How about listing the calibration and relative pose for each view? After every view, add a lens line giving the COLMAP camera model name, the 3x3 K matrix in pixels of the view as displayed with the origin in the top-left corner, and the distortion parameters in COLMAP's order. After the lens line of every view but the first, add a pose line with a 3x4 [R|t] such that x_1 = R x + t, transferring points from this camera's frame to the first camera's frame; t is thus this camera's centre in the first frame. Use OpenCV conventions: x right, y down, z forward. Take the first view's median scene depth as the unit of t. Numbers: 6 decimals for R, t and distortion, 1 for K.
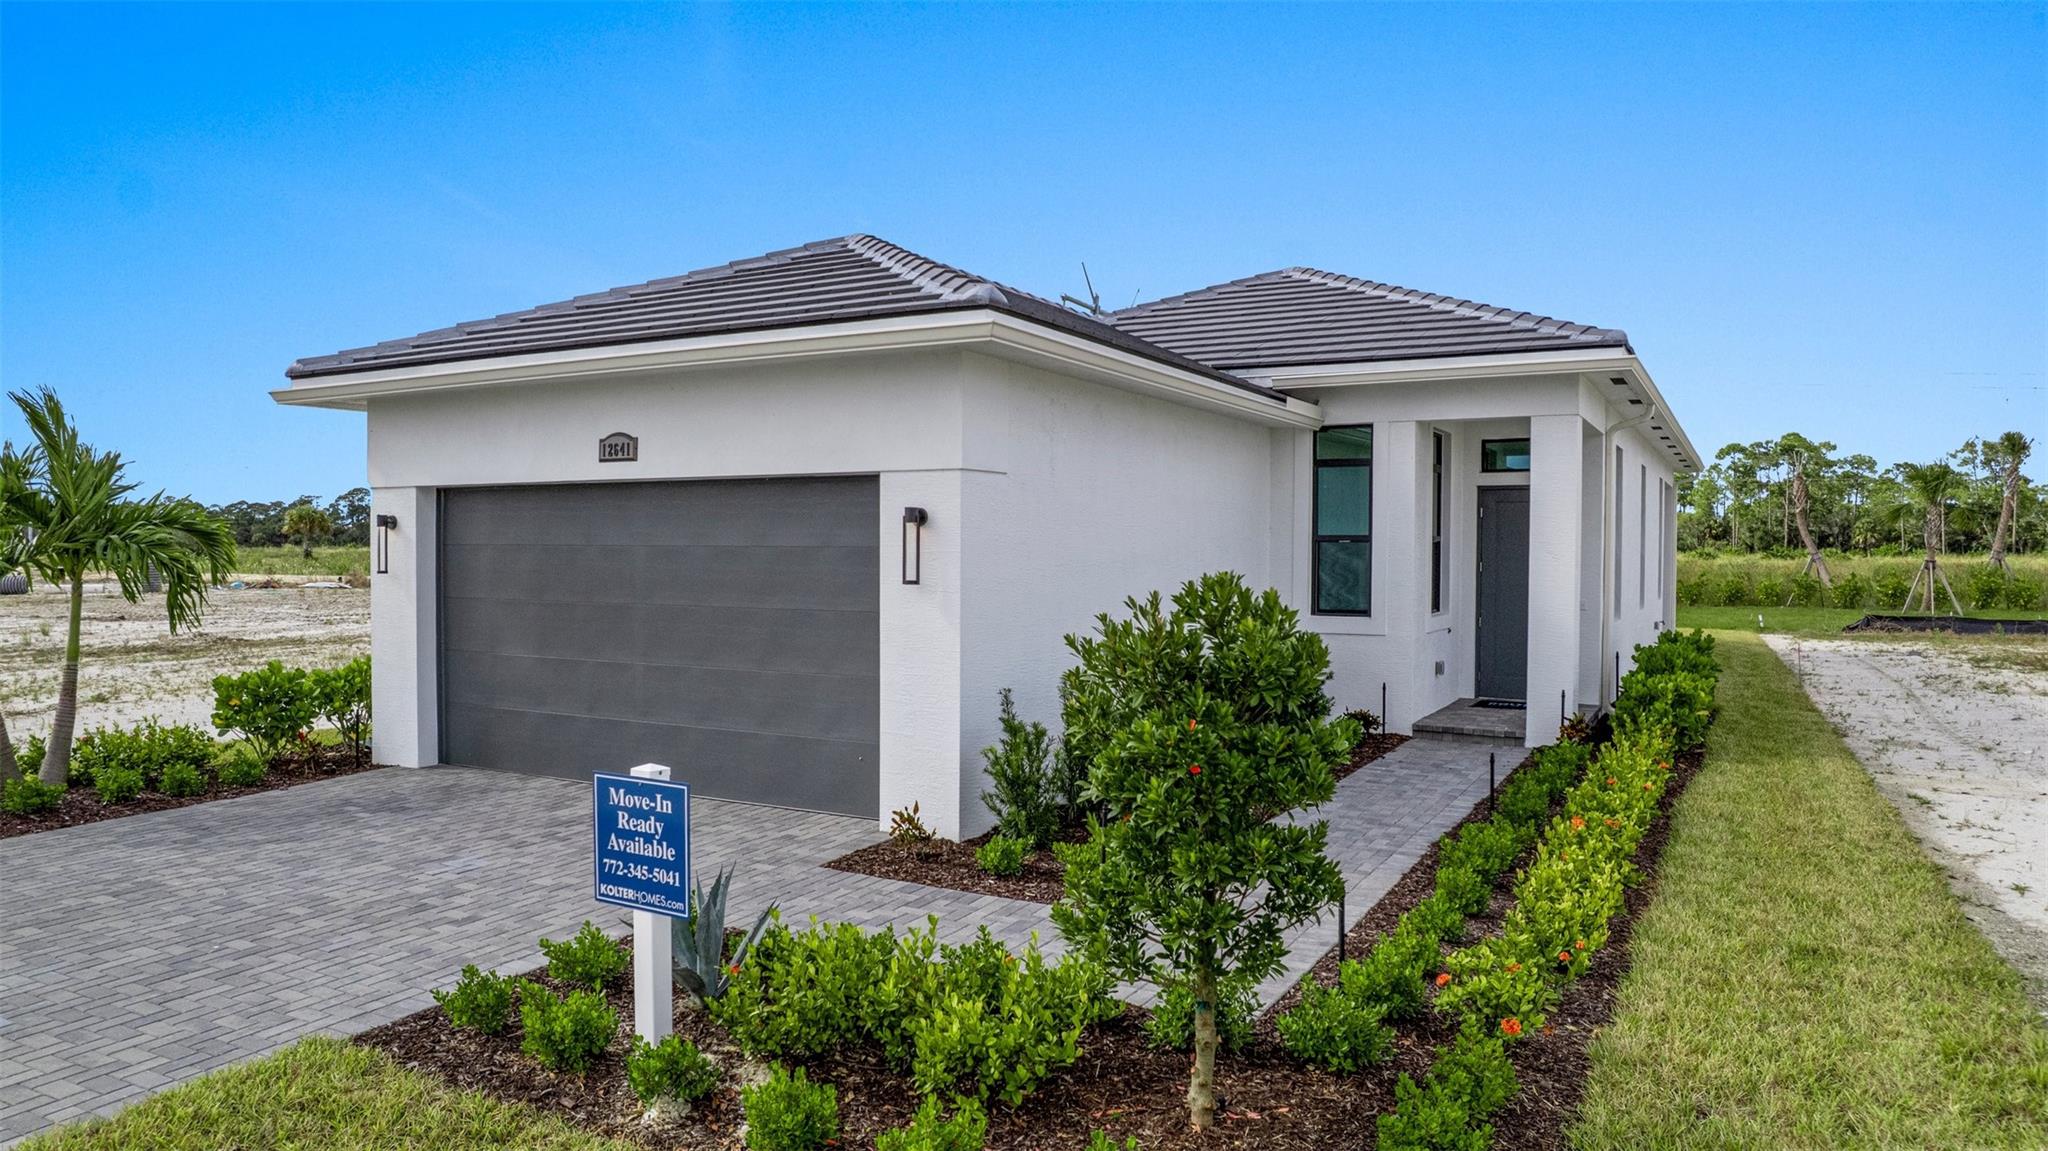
lens RADIAL K [[1352.0, 0, 1024.0], [0, 1352.0, 575.5], [0, 0, 1]] dist [-0.079494, 0.058117]
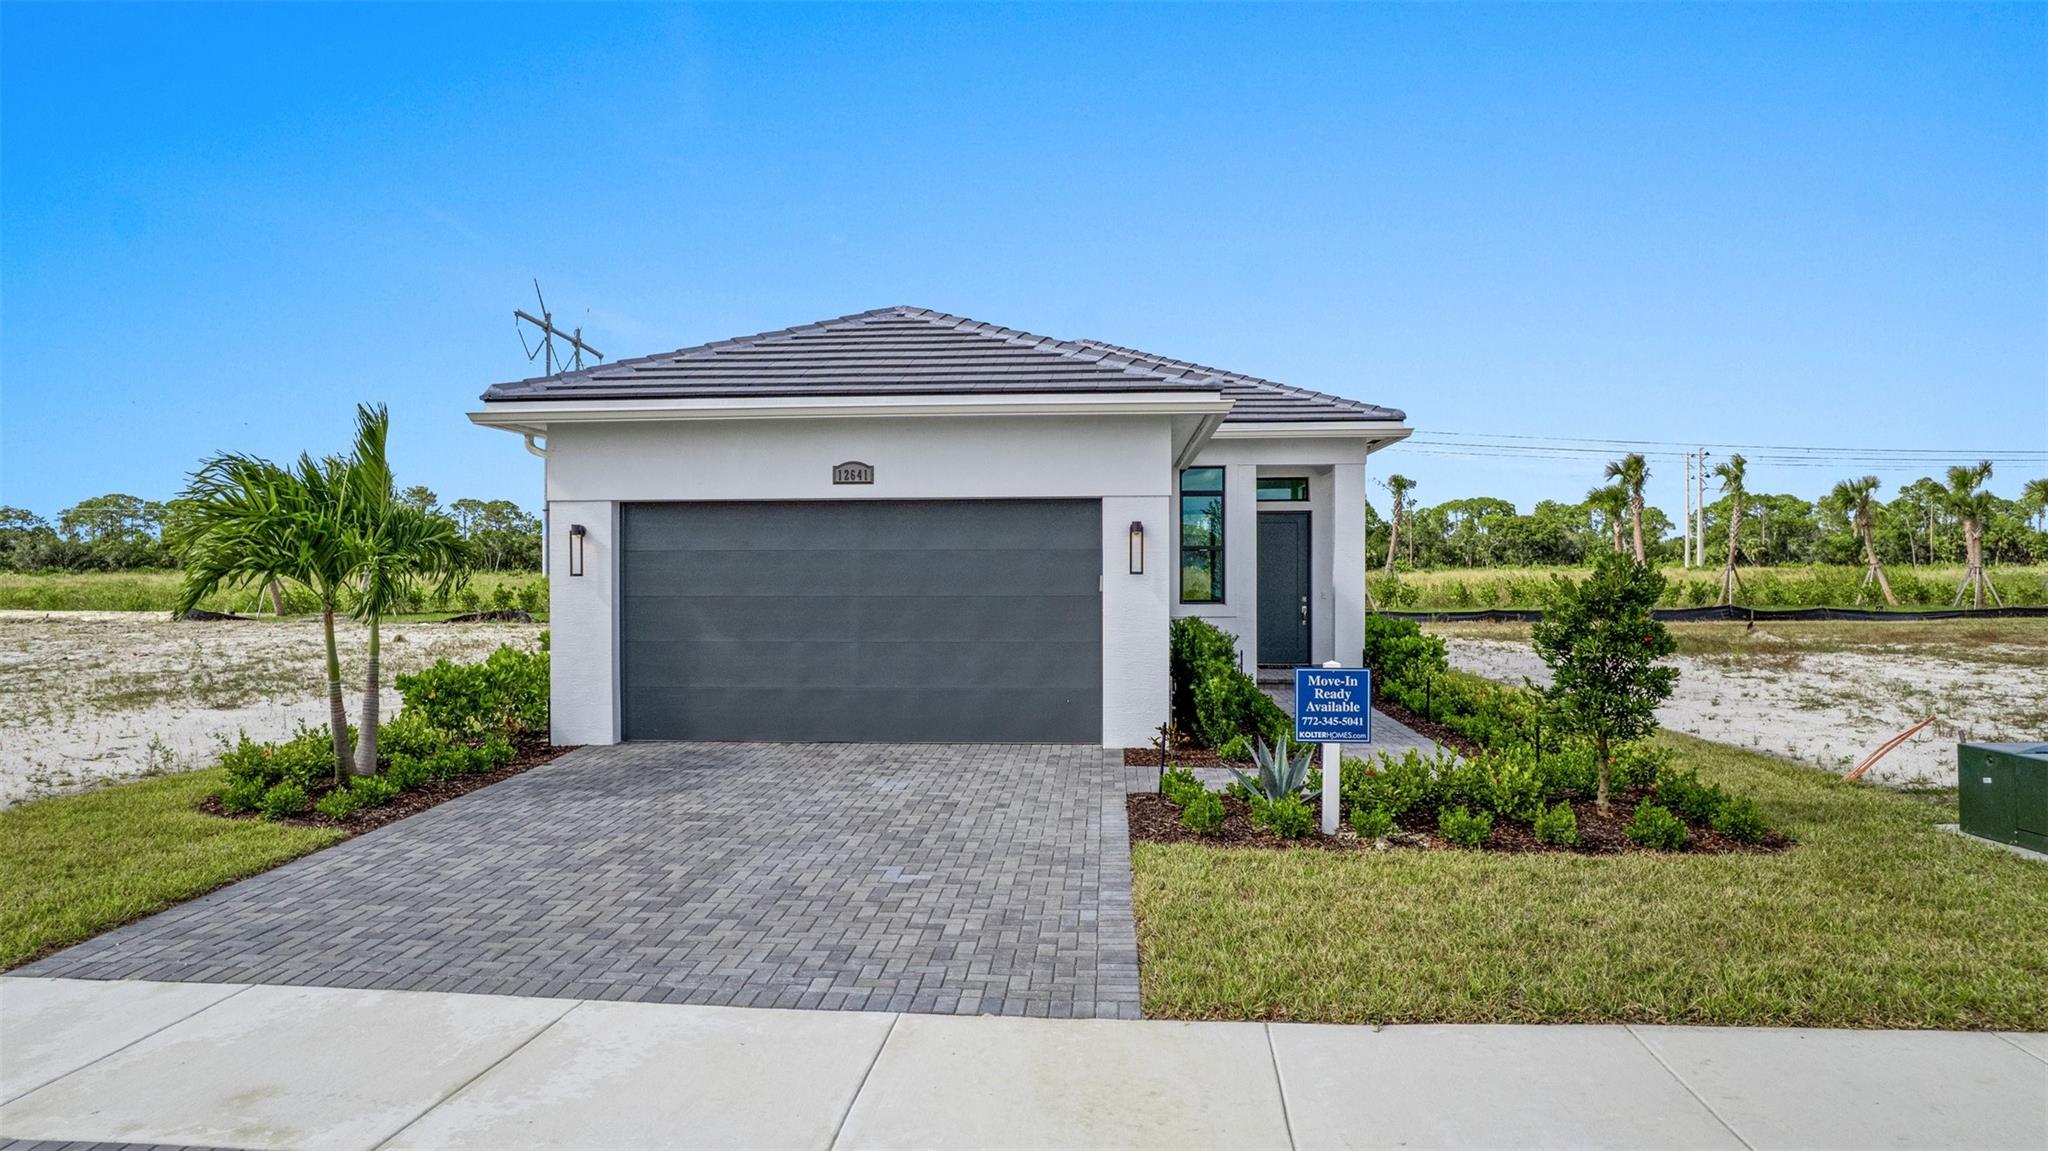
lens RADIAL K [[1317.0, 0, 1030.5], [0, 1317.0, 579.9], [0, 0, 1]] dist [-0.075555, 0.061081]
pose [[0.903966, -0.010379, 0.427478, -0.699803], [0.016005, 0.999826, -0.009569, 0.021549], [-0.427304, 0.015492, 0.903975, -0.207093]]
